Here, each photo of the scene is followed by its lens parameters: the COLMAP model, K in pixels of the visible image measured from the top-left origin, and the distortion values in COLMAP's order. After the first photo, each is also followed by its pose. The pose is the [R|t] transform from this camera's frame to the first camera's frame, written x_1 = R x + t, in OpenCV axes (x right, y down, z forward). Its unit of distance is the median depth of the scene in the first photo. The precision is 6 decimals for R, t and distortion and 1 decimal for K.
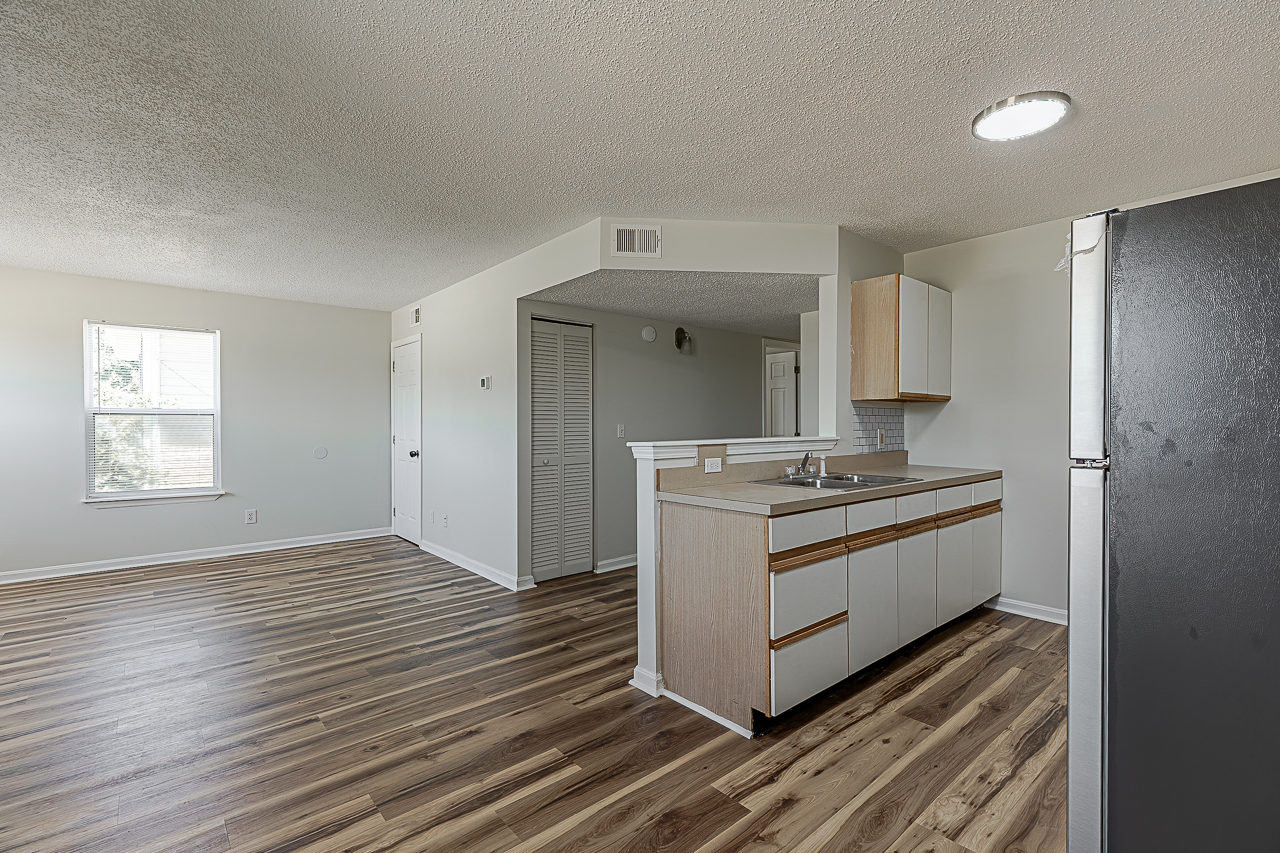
lens RADIAL K [[573.9, 0, 653.5], [0, 573.9, 426.5], [0, 0, 1]] dist [0.000273, 0.000002]
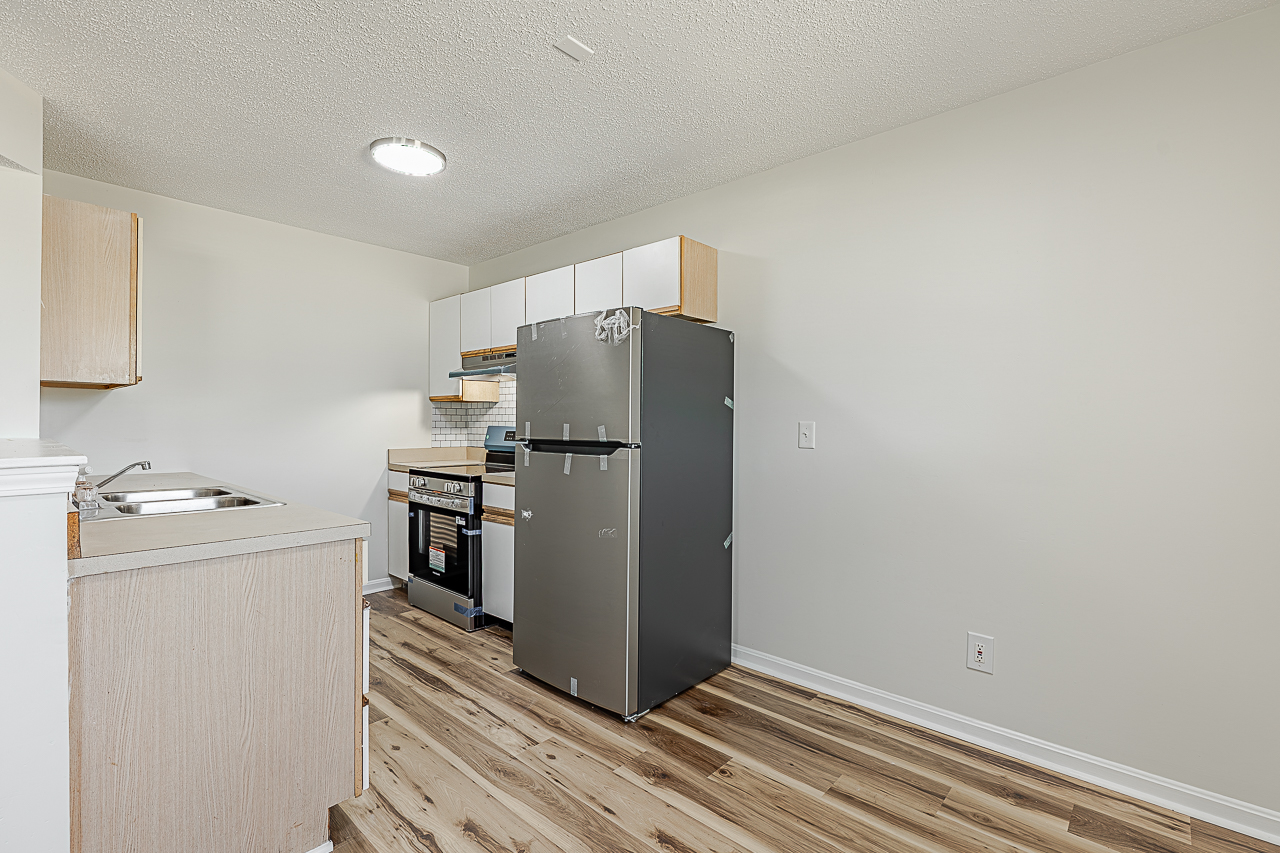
lens RADIAL K [[573.9, 0, 653.5], [0, 573.9, 426.5], [0, 0, 1]] dist [0.000273, 0.000002]
pose [[-0.115686, -0.003510, 0.993280, -0.597756], [-0.005391, 0.999981, 0.002905, -0.001605], [-0.993271, -0.005019, -0.115702, 0.670432]]
